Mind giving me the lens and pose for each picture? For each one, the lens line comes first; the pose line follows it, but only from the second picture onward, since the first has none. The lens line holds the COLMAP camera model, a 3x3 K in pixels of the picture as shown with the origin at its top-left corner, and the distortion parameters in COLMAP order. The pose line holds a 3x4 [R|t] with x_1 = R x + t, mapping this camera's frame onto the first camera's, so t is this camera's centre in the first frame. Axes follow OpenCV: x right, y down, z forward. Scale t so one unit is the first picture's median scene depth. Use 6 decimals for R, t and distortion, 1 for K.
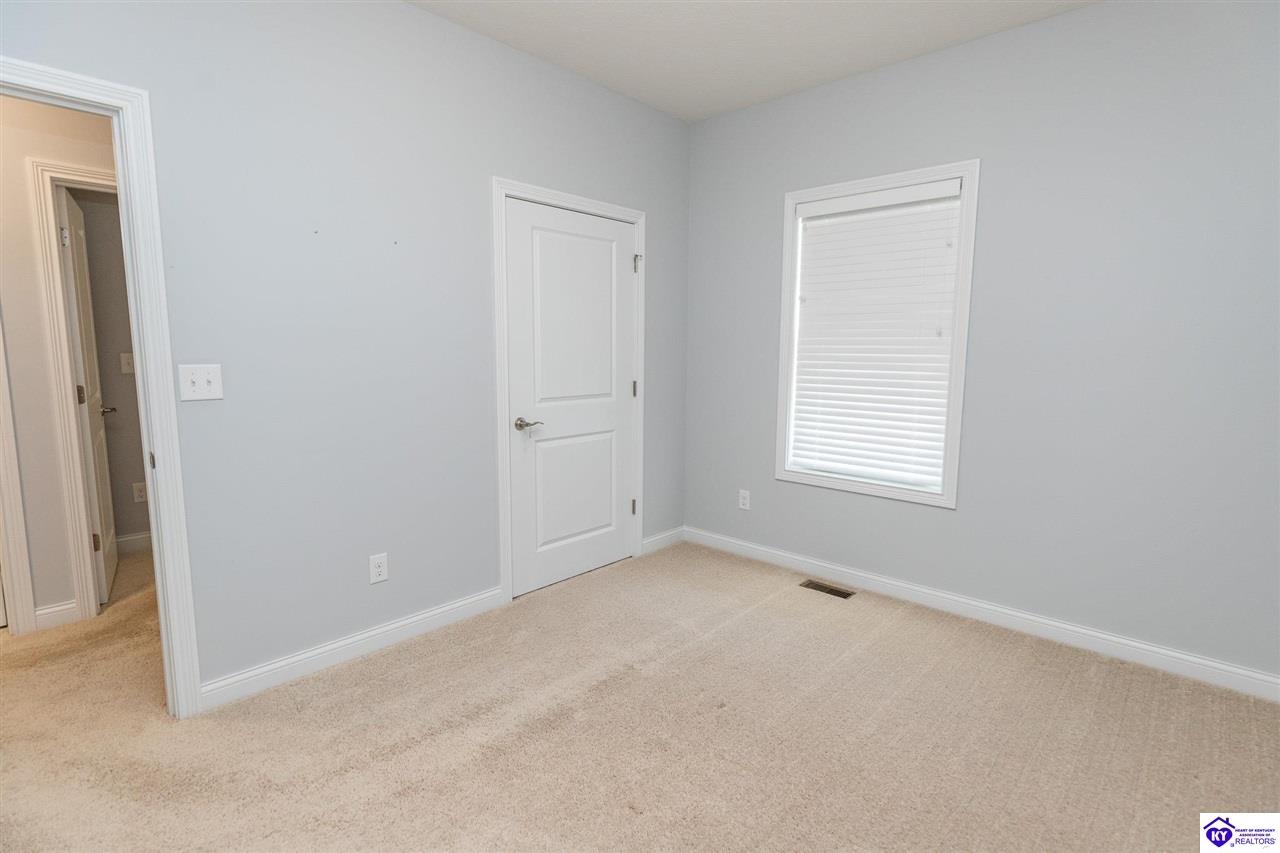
lens RADIAL K [[628.9, 0, 640.0], [0, 628.9, 426.5], [0, 0, 1]] dist [0.025305, 0.000163]
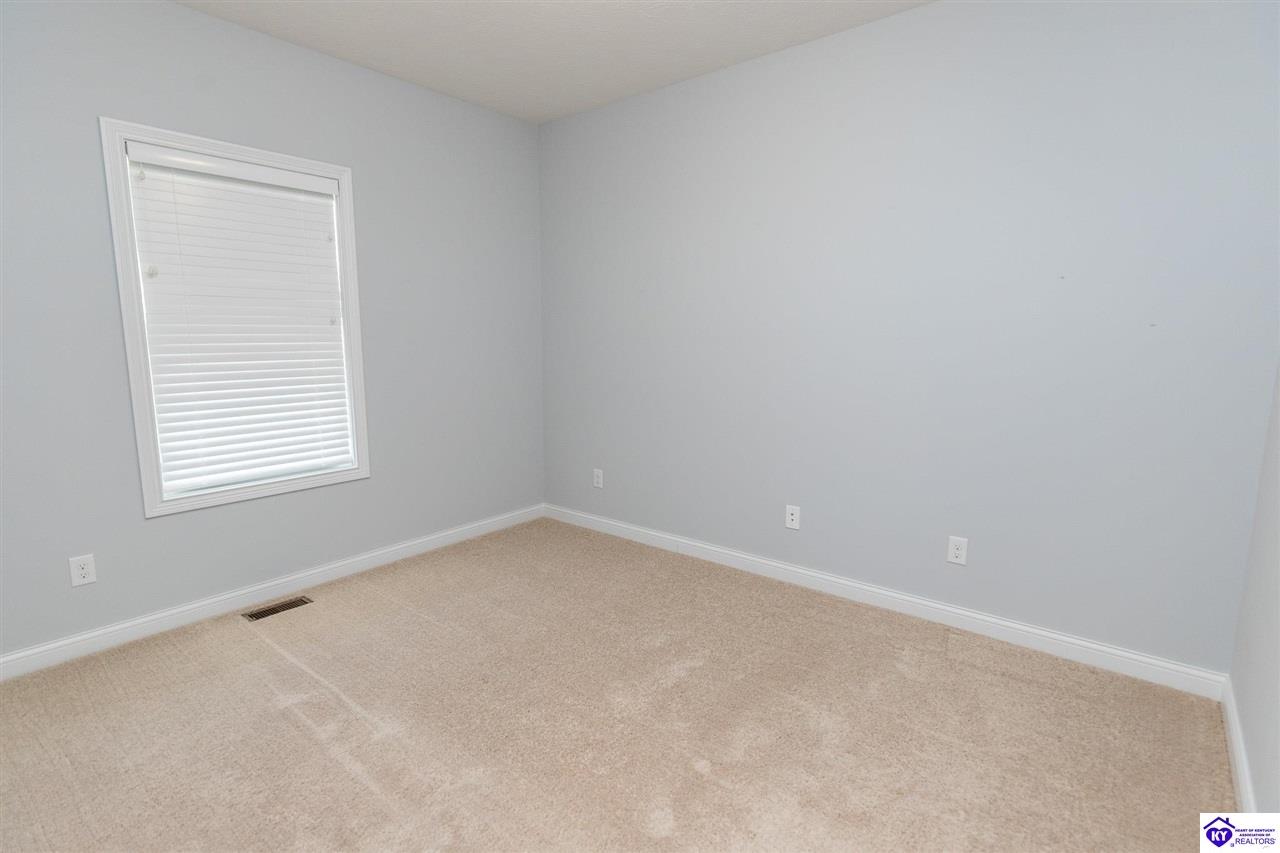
lens RADIAL K [[632.1, 0, 638.1], [0, 632.1, 418.9], [0, 0, 1]] dist [-0.002697, -0.000060]
pose [[-0.051902, -0.147425, 0.987711, -0.584239], [0.125840, 0.980194, 0.152916, -0.078130], [-0.990692, 0.132230, -0.032322, 0.504889]]
